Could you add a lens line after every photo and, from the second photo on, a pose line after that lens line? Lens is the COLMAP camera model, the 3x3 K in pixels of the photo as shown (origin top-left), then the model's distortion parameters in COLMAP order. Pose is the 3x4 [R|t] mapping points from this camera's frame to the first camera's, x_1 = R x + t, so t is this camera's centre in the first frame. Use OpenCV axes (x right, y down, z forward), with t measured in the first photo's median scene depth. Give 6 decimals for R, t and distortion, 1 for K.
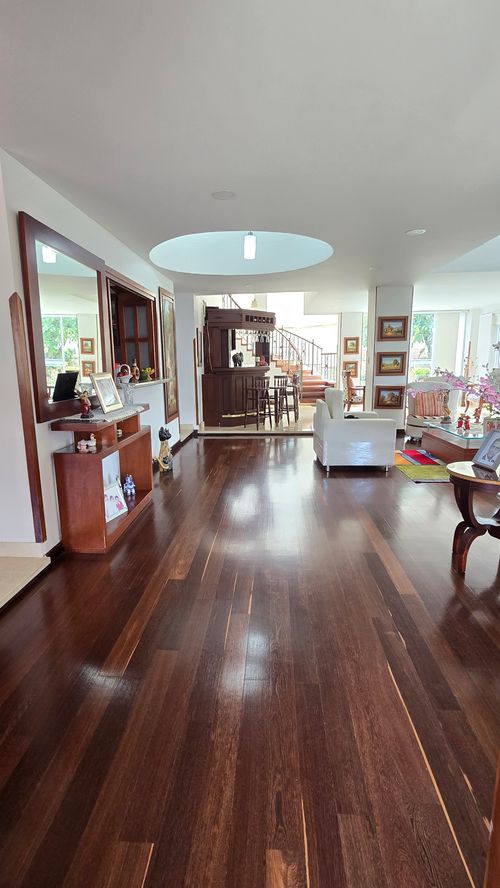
lens RADIAL K [[420.7, 0, 255.2], [0, 420.7, 439.9], [0, 0, 1]] dist [0.006847, -0.000845]
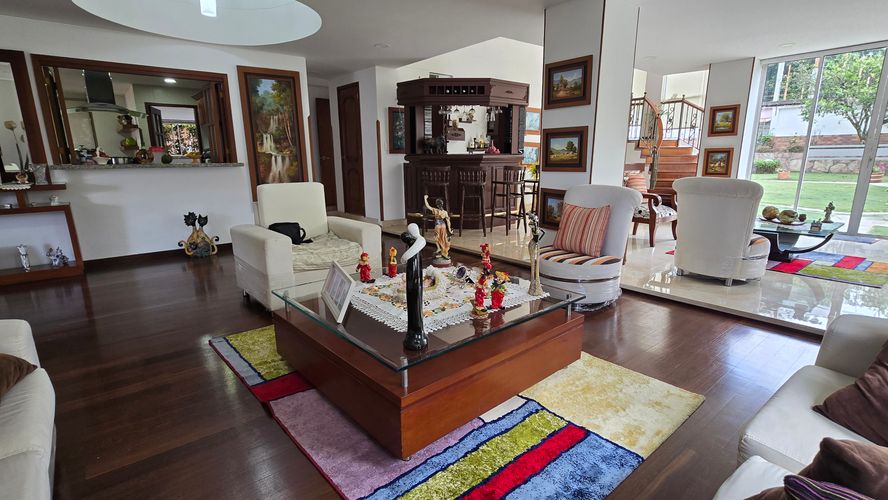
lens RADIAL K [[420.7, 0, 447.4], [0, 420.7, 254.4], [0, 0, 1]] dist [0.006847, -0.000845]
pose [[0.665330, 0.192784, -0.721228, 0.645727], [-0.151464, 0.980848, 0.122456, -0.089237], [0.731023, 0.027766, 0.681788, 0.511550]]
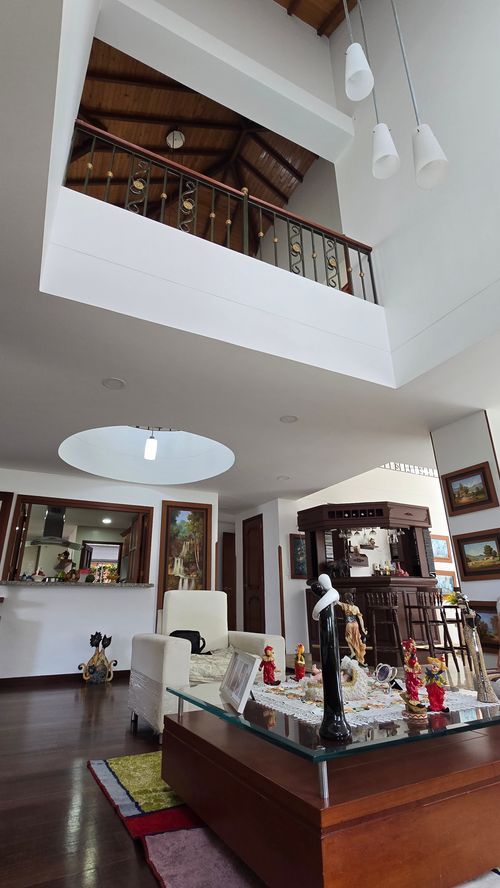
lens RADIAL K [[420.7, 0, 251.2], [0, 420.7, 448.0], [0, 0, 1]] dist [0.006847, -0.000845]
pose [[0.487684, -0.282566, -0.826027, 0.642942], [-0.160313, 0.901098, -0.402893, -0.046881], [0.858175, 0.328907, 0.394152, 0.515381]]
